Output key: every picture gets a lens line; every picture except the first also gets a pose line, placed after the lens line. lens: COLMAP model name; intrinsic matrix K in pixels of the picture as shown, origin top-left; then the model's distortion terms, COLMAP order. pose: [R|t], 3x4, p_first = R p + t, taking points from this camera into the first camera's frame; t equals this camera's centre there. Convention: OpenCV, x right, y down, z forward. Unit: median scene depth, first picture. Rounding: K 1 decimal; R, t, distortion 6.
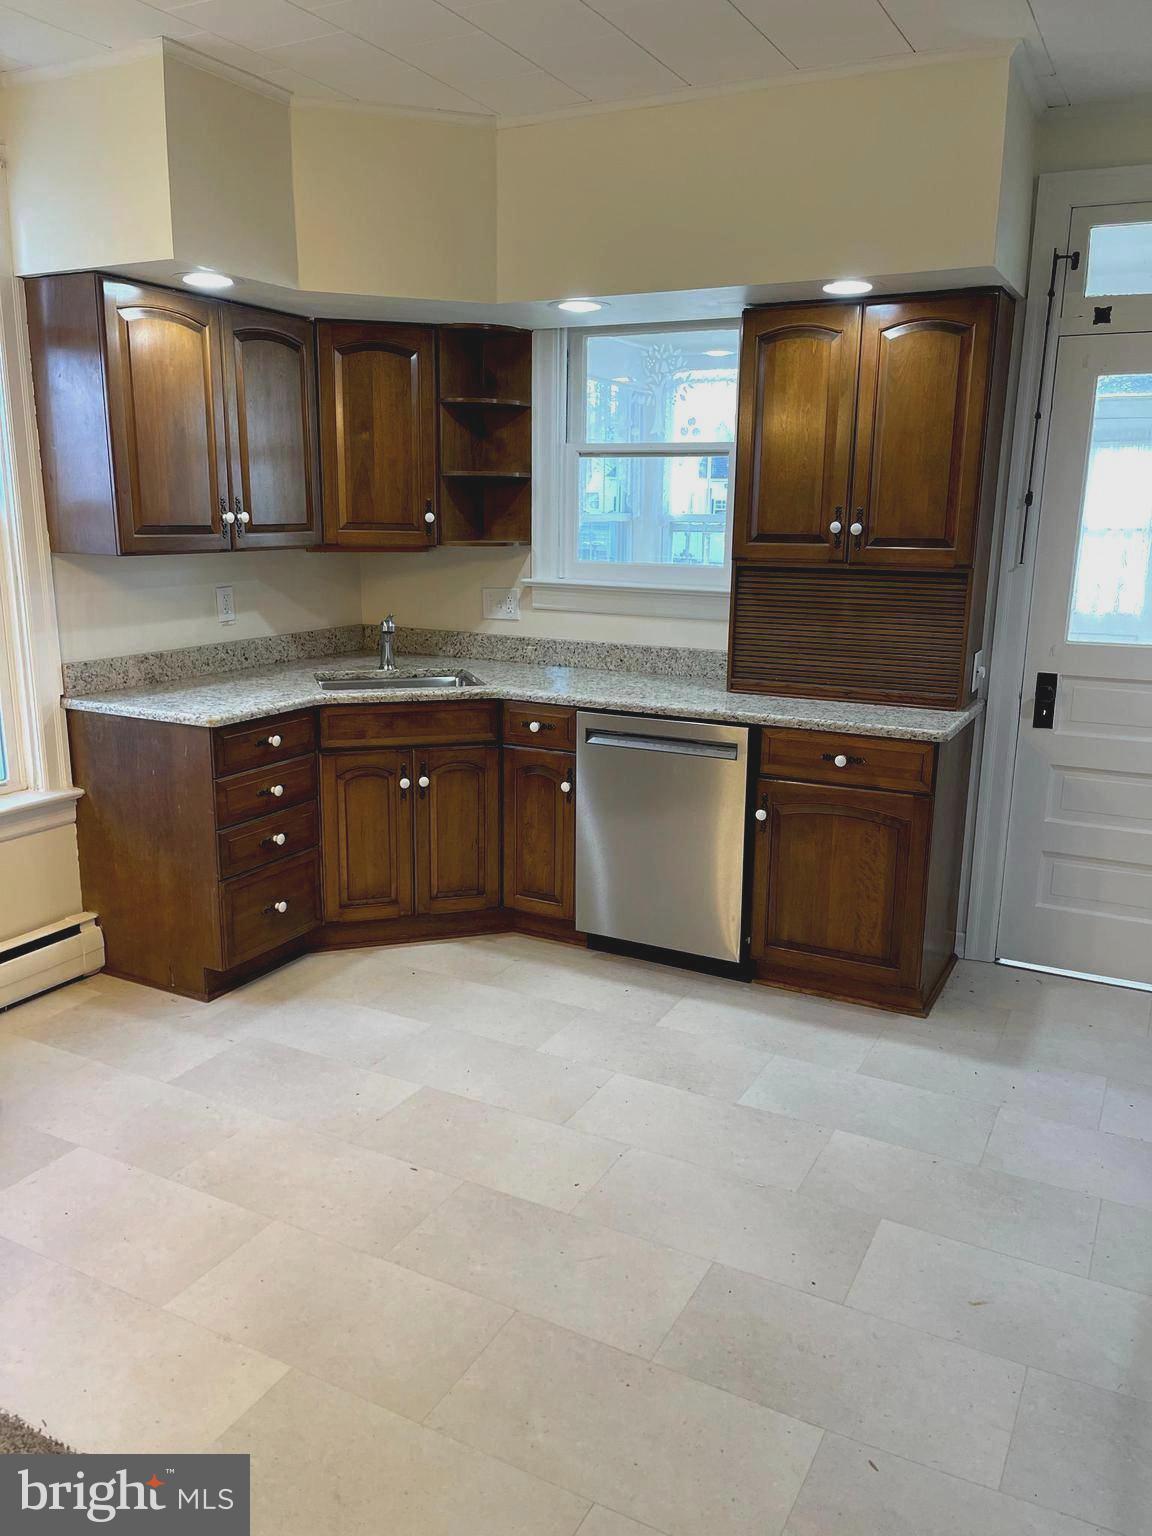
lens RADIAL K [[1181.8, 0, 553.5], [0, 1181.8, 804.4], [0, 0, 1]] dist [0.052269, -0.003046]
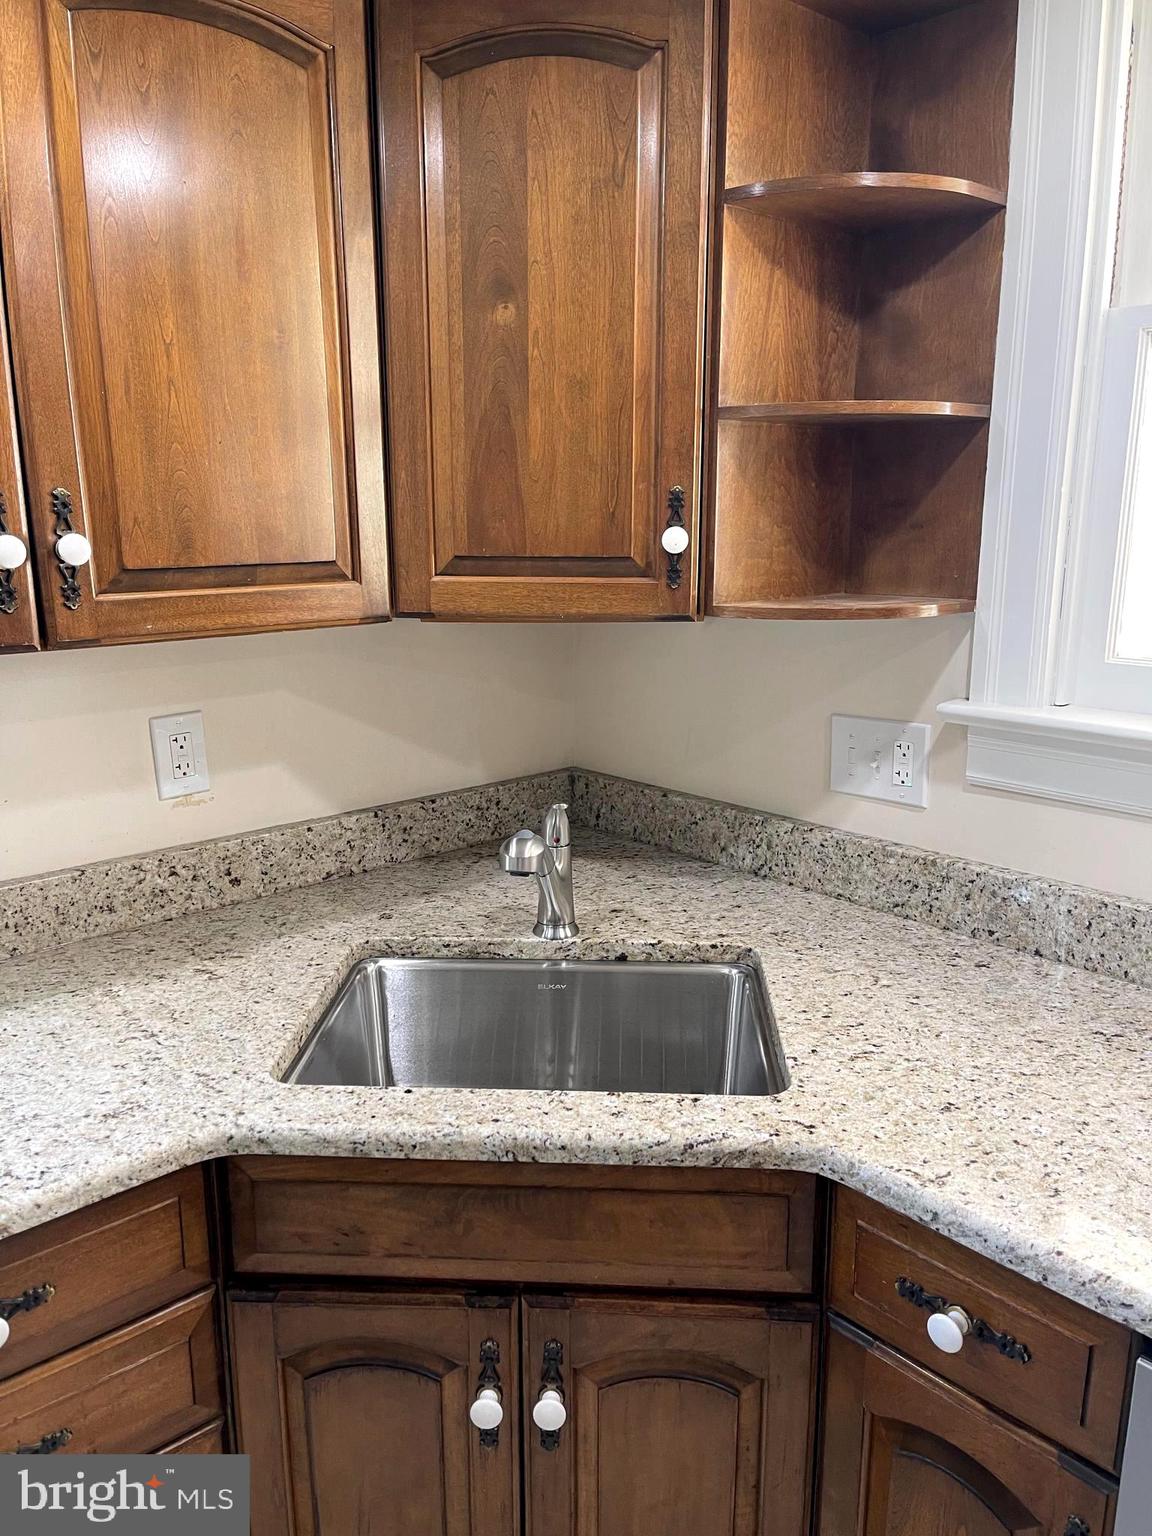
lens RADIAL K [[1181.8, 0, 553.5], [0, 1181.8, 804.4], [0, 0, 1]] dist [0.052269, -0.003046]
pose [[0.940434, 0.063870, -0.333922, -0.015168], [-0.066260, 0.997793, 0.004242, -0.160960], [0.333456, 0.018136, 0.942591, 0.650137]]
